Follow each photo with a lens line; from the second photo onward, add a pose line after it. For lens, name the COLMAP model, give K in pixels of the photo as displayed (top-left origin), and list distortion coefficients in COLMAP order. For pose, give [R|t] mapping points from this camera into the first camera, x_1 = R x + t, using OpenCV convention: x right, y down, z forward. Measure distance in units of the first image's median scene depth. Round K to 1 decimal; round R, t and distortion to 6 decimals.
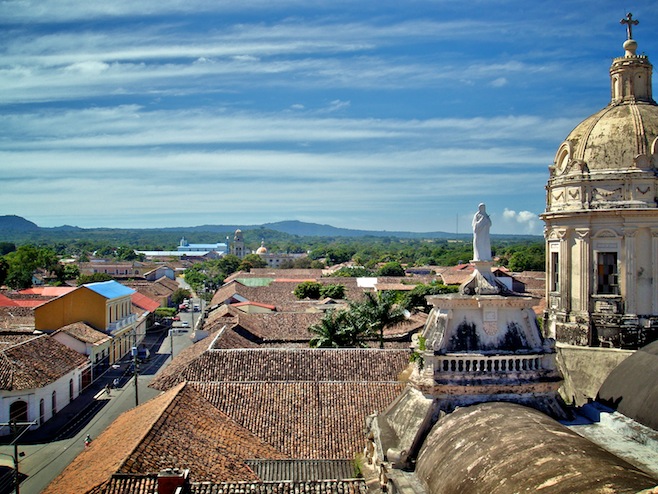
lens RADIAL K [[748.1, 0, 329.0], [0, 748.1, 247.0], [0, 0, 1]] dist [-0.153985, 0.008103]
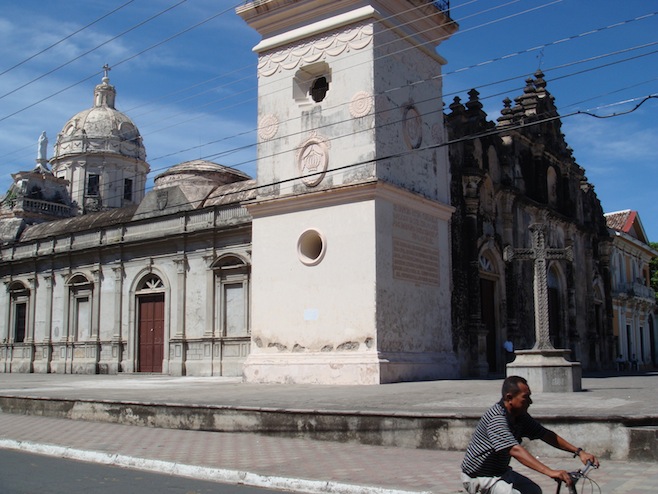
lens RADIAL K [[748.1, 0, 329.0], [0, 748.1, 247.0], [0, 0, 1]] dist [-0.153985, 0.008103]
pose [[0.655155, 0.115132, 0.746670, -0.639733], [-0.006108, 0.989095, -0.147154, 0.476593], [-0.755470, 0.091848, 0.648714, -0.712538]]
